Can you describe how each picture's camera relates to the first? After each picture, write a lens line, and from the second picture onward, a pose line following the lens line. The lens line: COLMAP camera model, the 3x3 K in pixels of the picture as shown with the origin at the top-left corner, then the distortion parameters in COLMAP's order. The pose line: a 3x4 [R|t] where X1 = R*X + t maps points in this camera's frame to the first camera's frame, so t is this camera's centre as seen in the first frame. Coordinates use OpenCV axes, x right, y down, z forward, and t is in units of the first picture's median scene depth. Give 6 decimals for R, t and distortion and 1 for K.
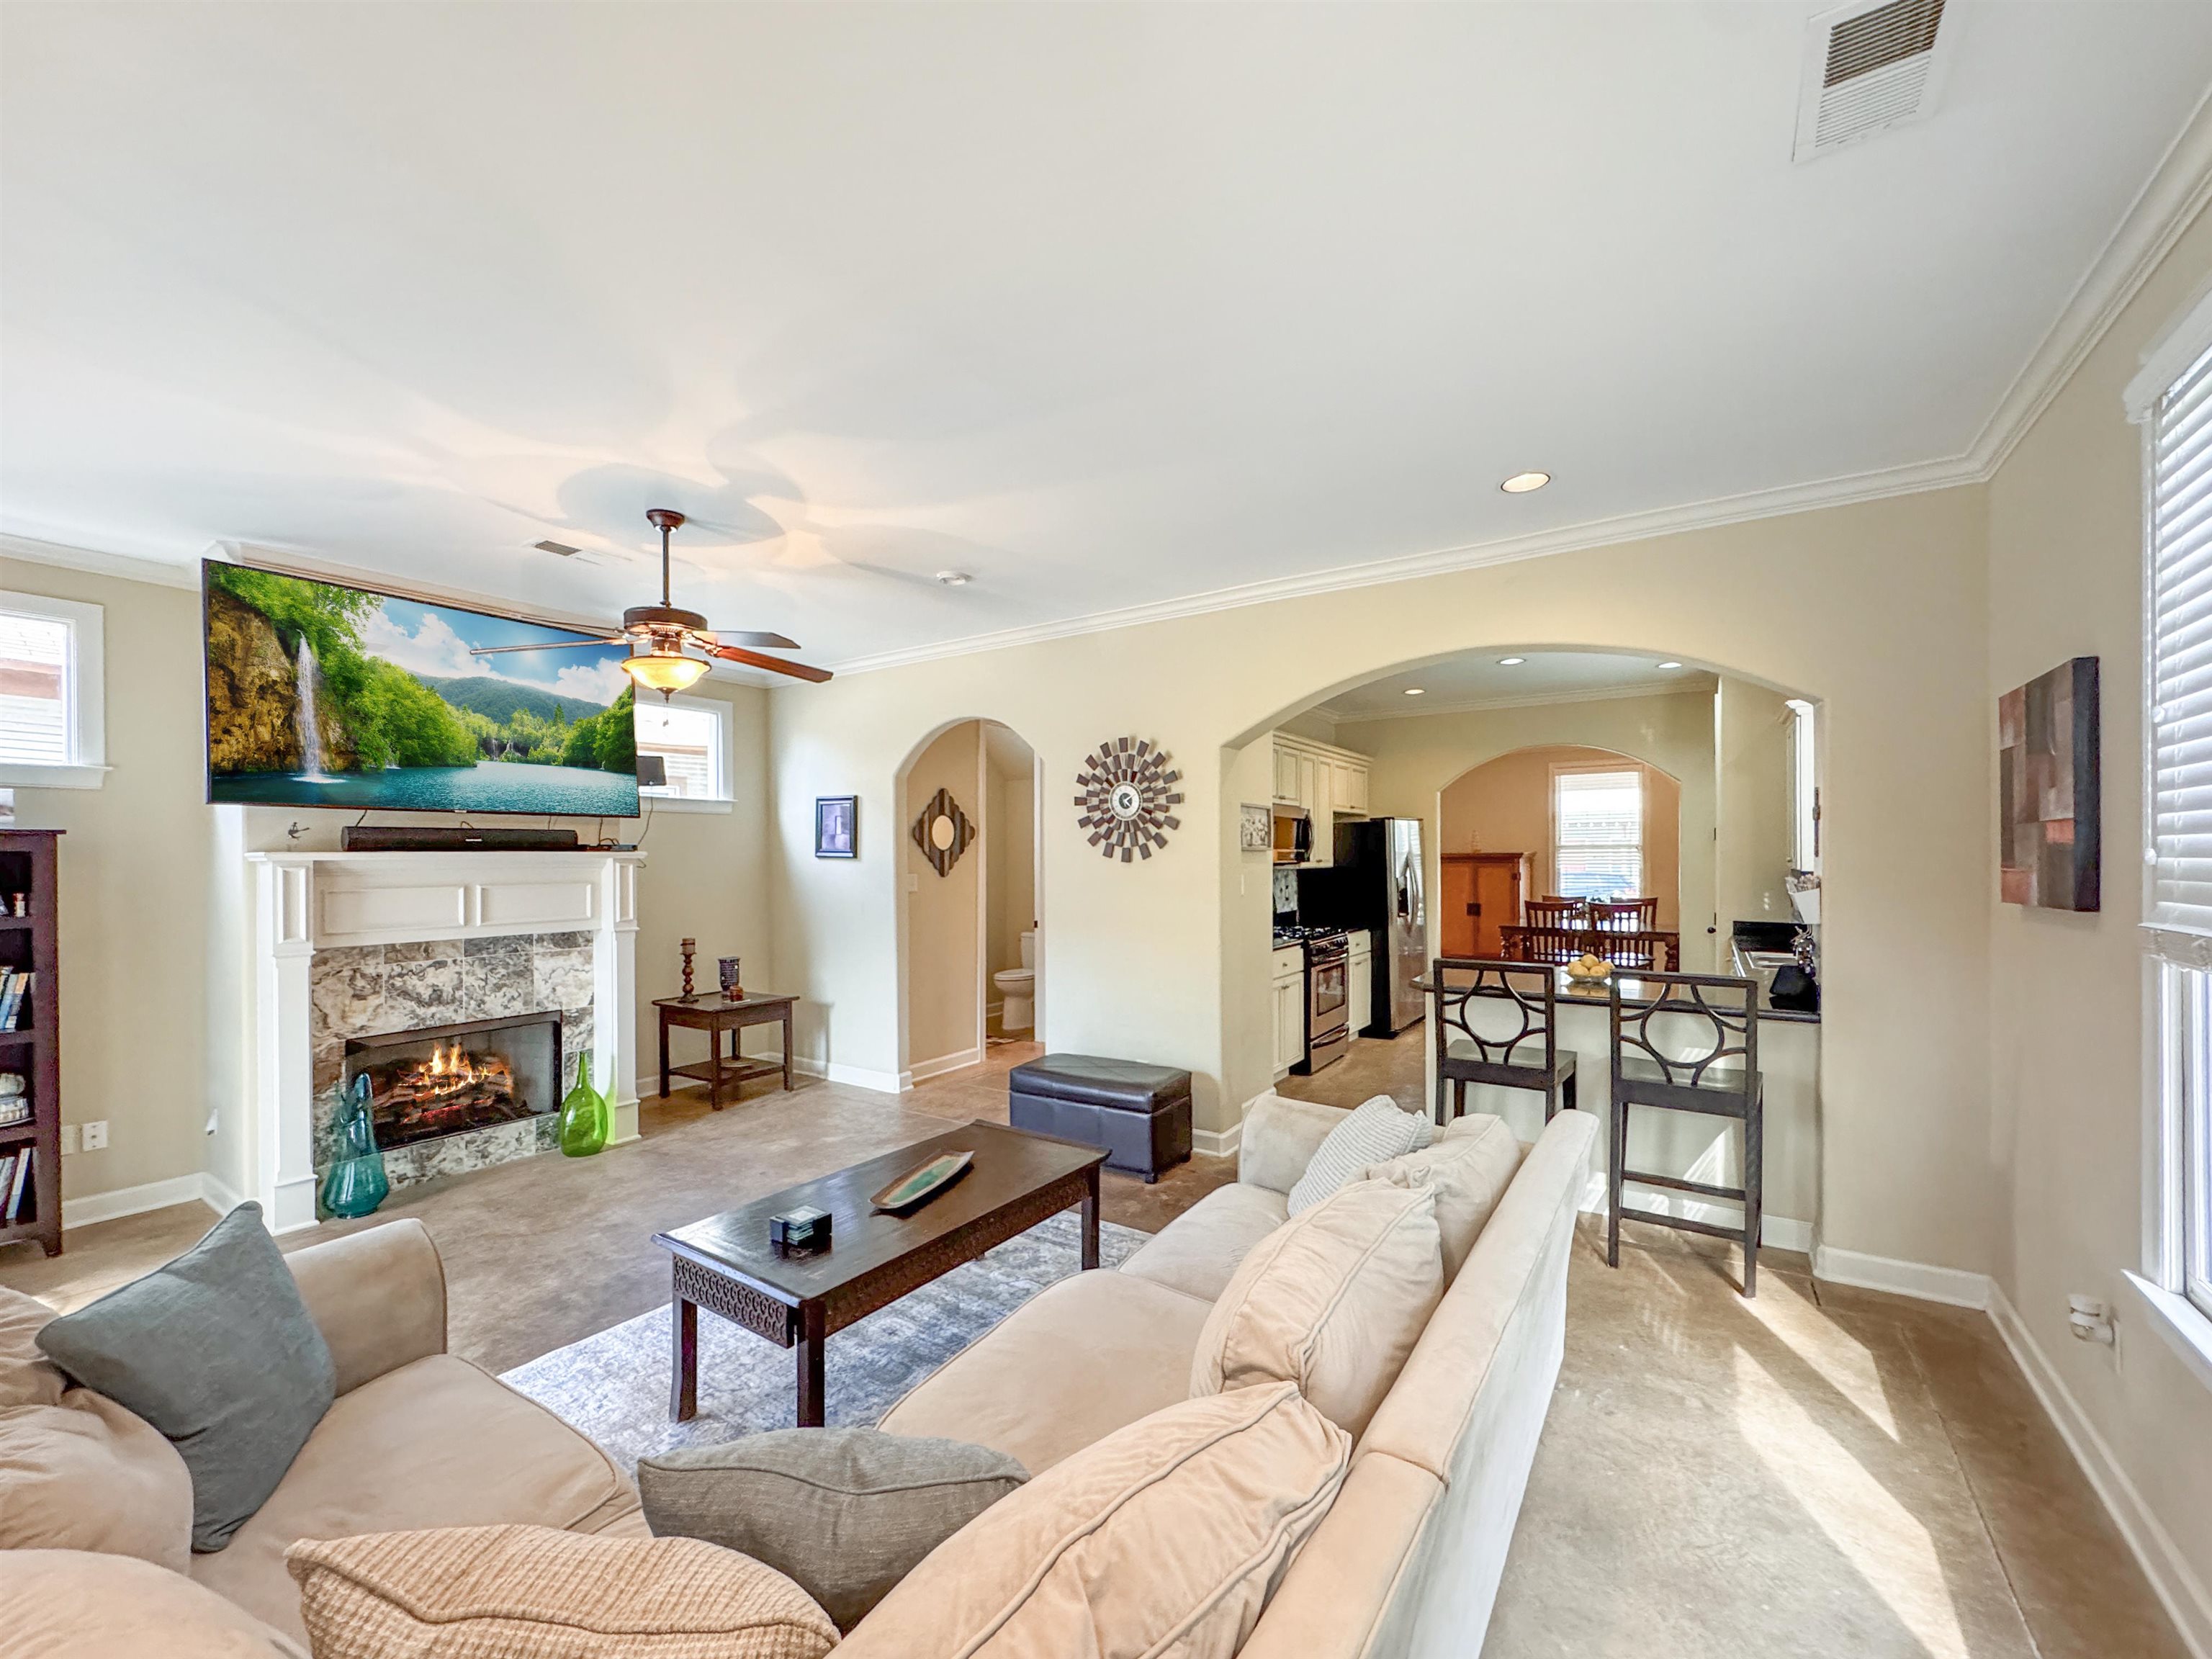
lens RADIAL K [[917.6, 0, 1110.7], [0, 917.6, 864.5], [0, 0, 1]] dist [-0.004744, 0.001880]
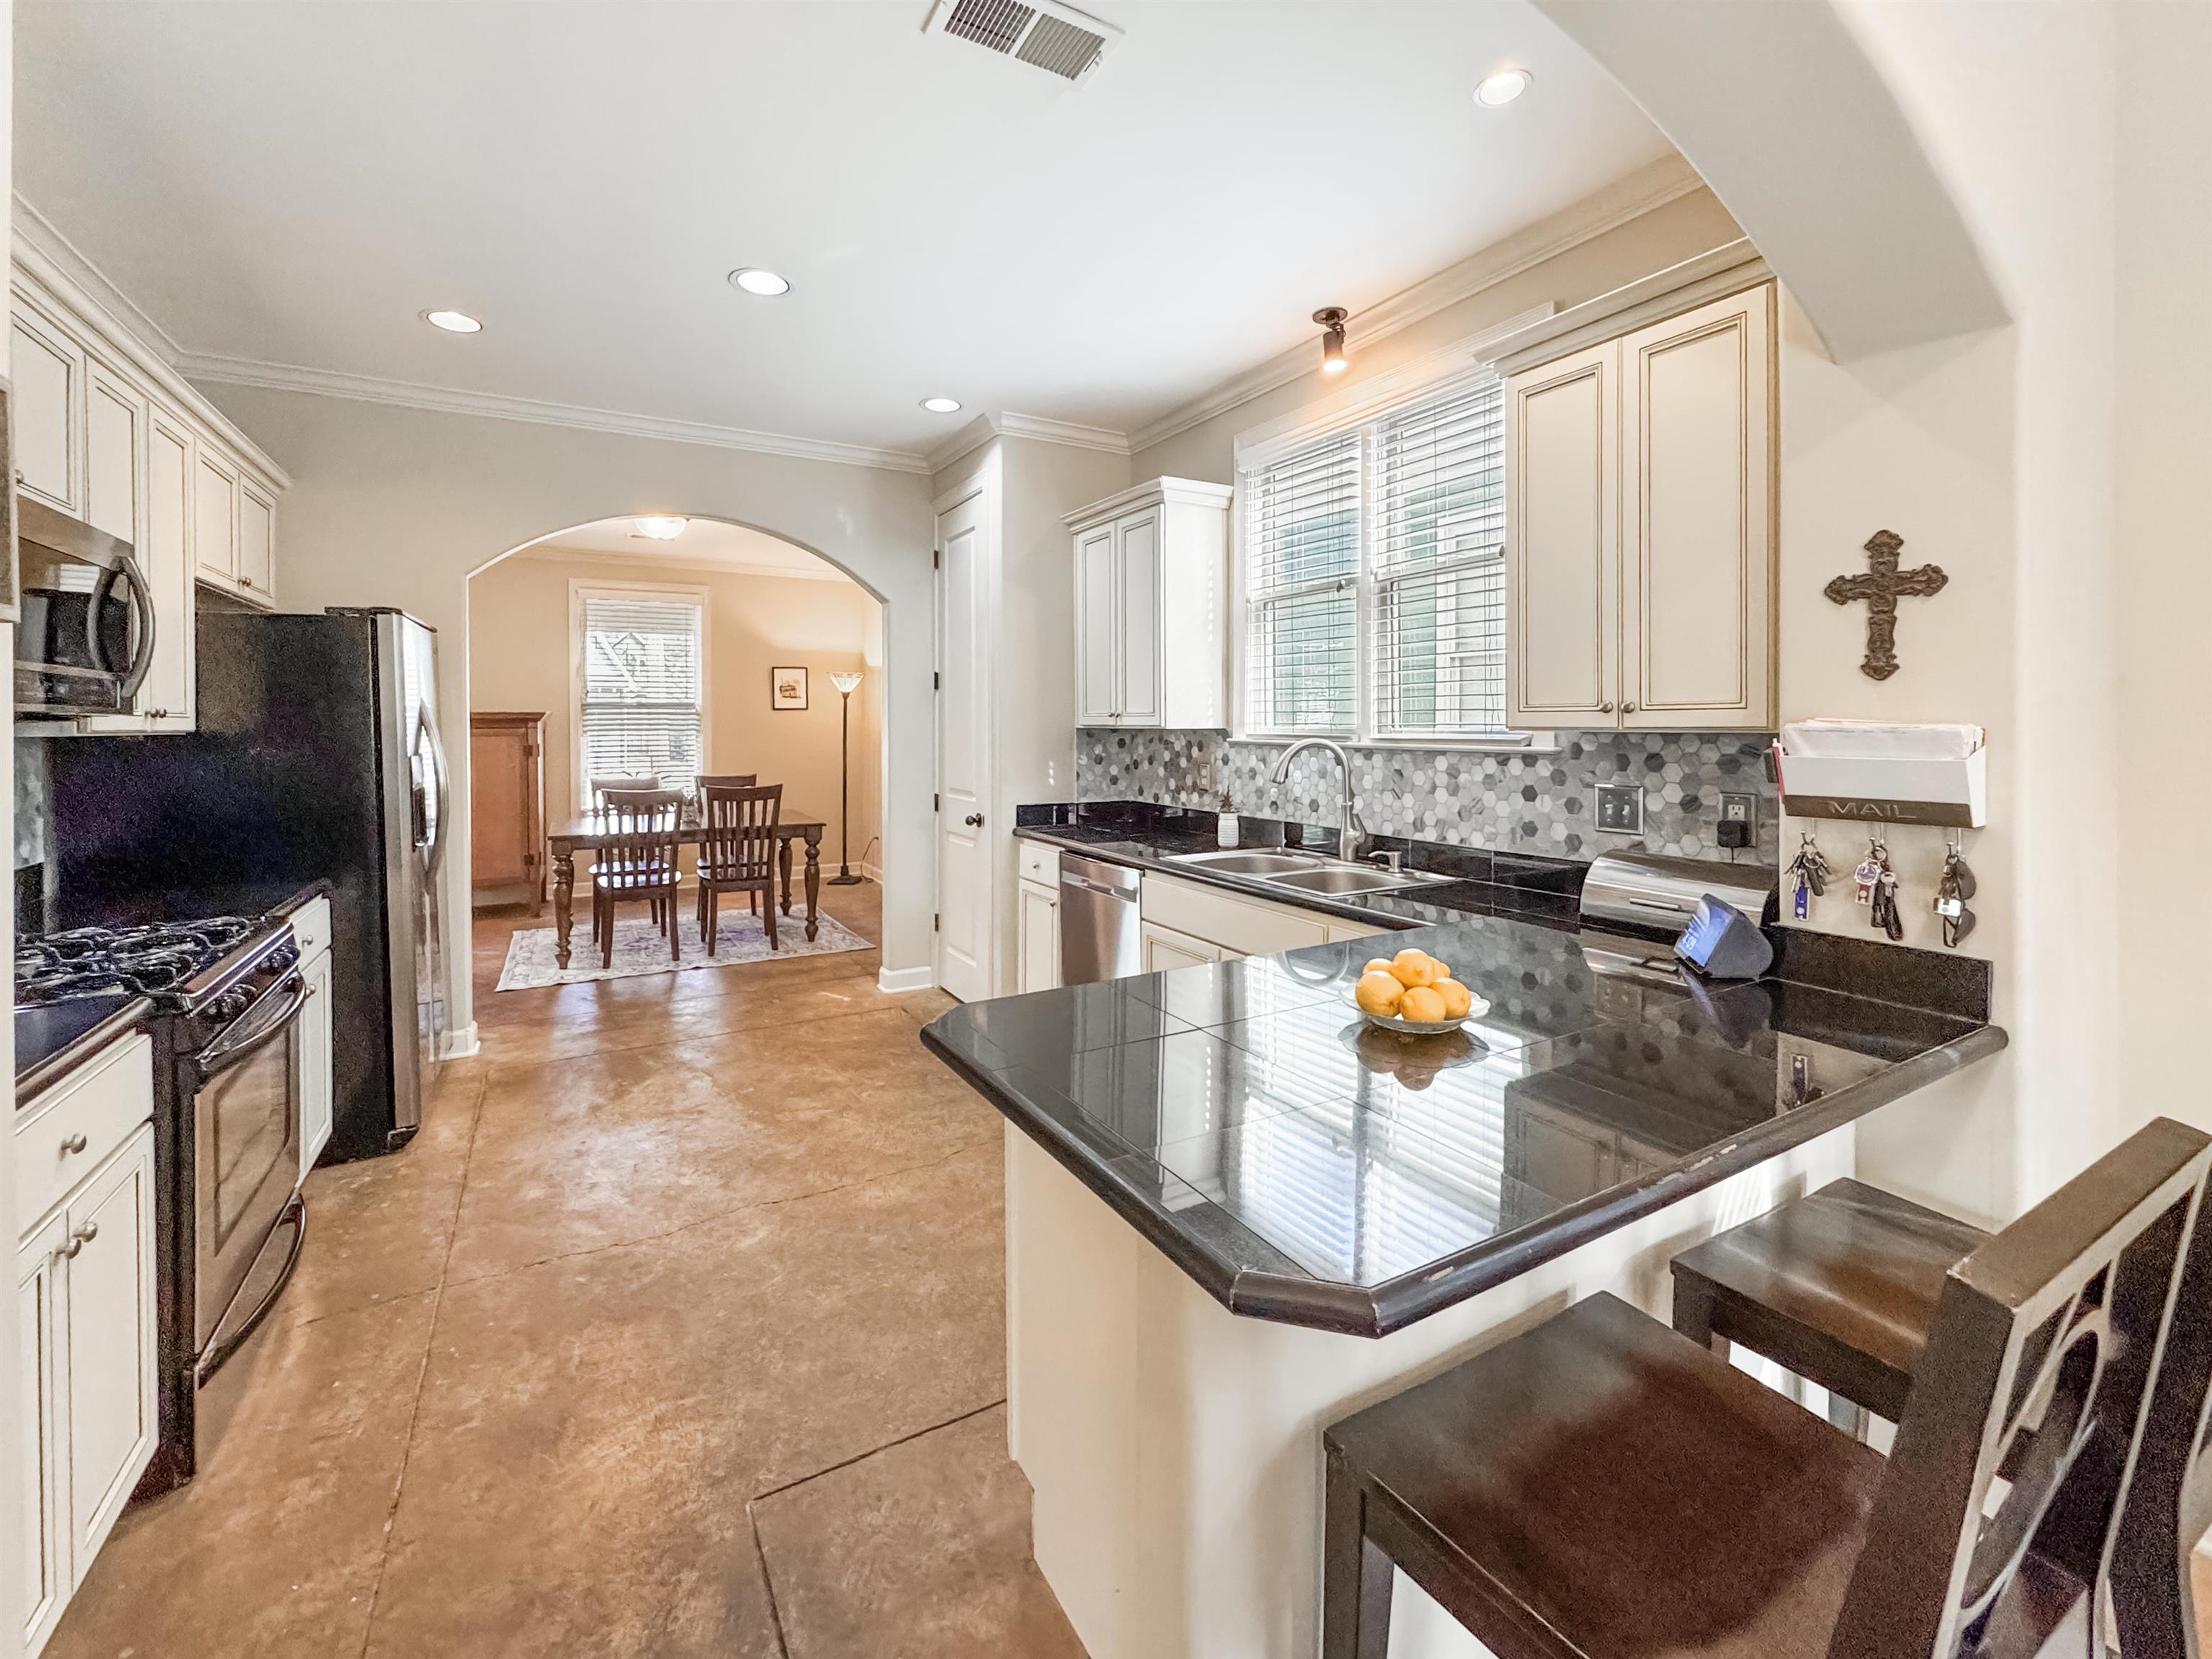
lens RADIAL K [[917.6, 0, 1099.0], [0, 917.6, 725.8], [0, 0, 1]] dist [-0.004744, 0.001880]
pose [[0.440937, 0.001186, 0.897537, 0.123210], [0.011637, 0.999908, -0.007038, 0.012175], [-0.897462, 0.013548, 0.440883, 0.871079]]
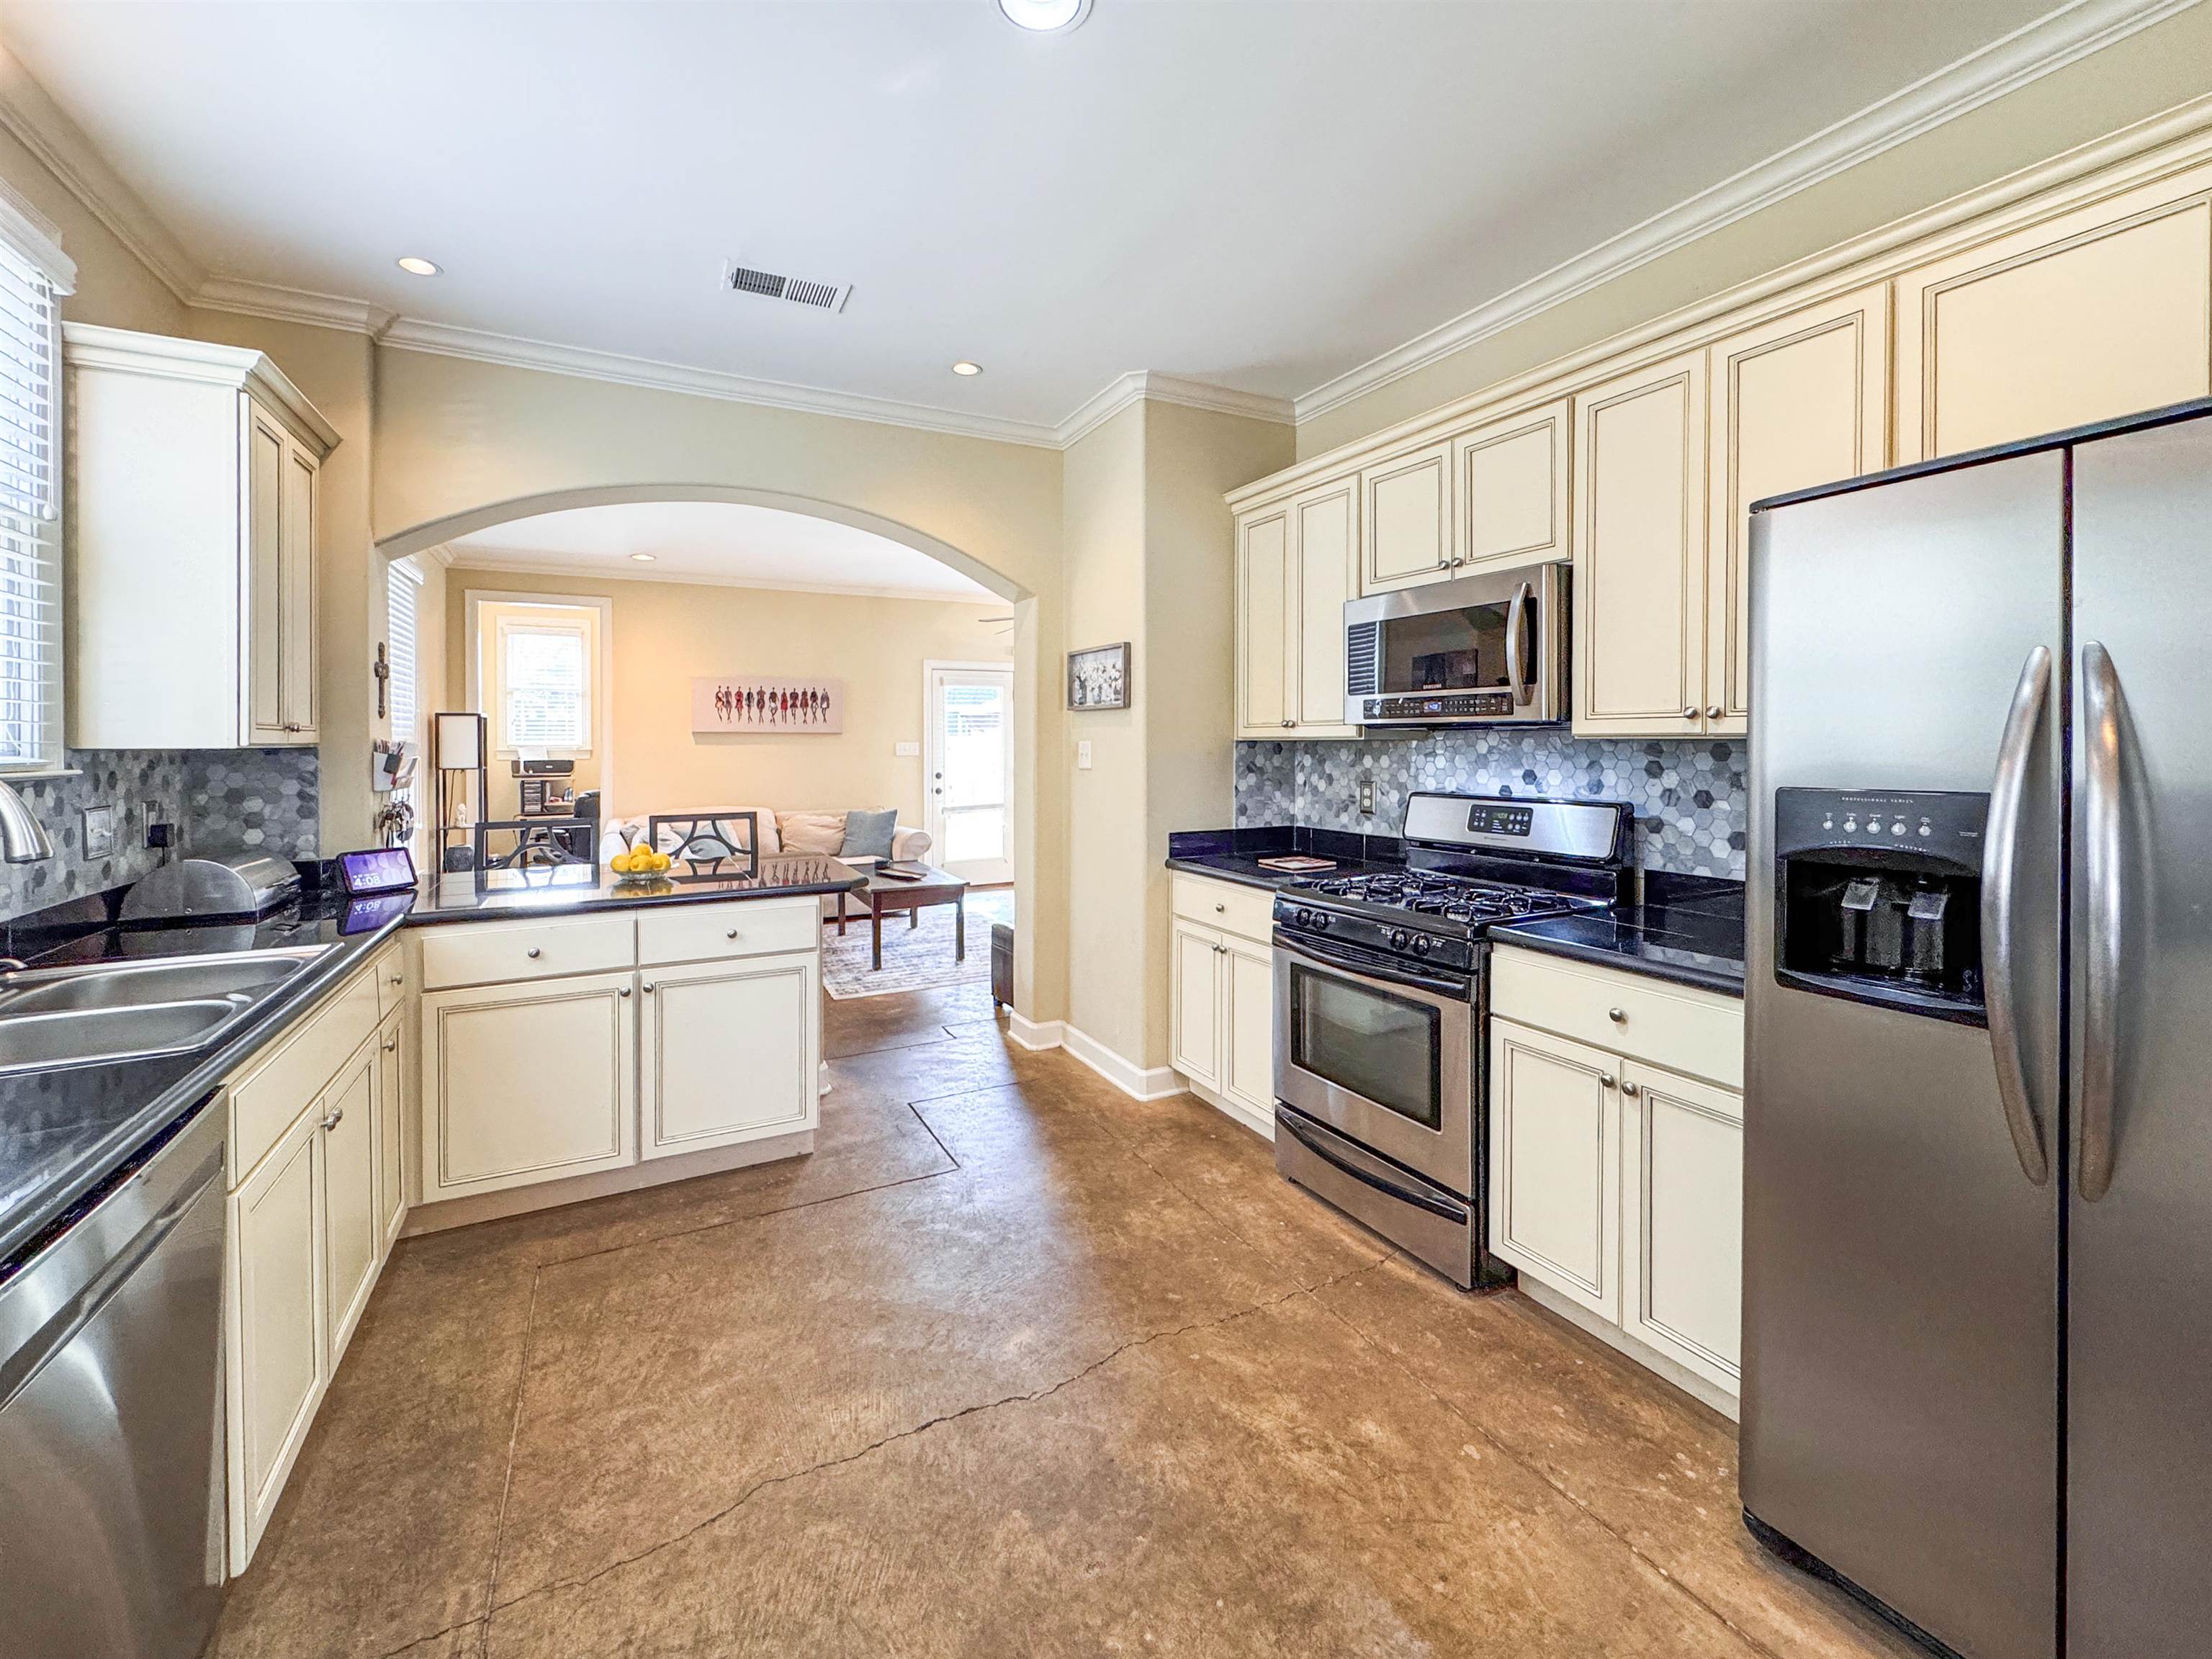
lens RADIAL K [[917.6, 0, 1085.6], [0, 917.6, 736.4], [0, 0, 1]] dist [-0.004744, 0.001880]
pose [[-0.499242, 0.005345, -0.866446, 0.917166], [-0.001243, 0.999976, 0.006884, 0.003459], [0.866462, 0.004514, -0.499223, 1.570429]]
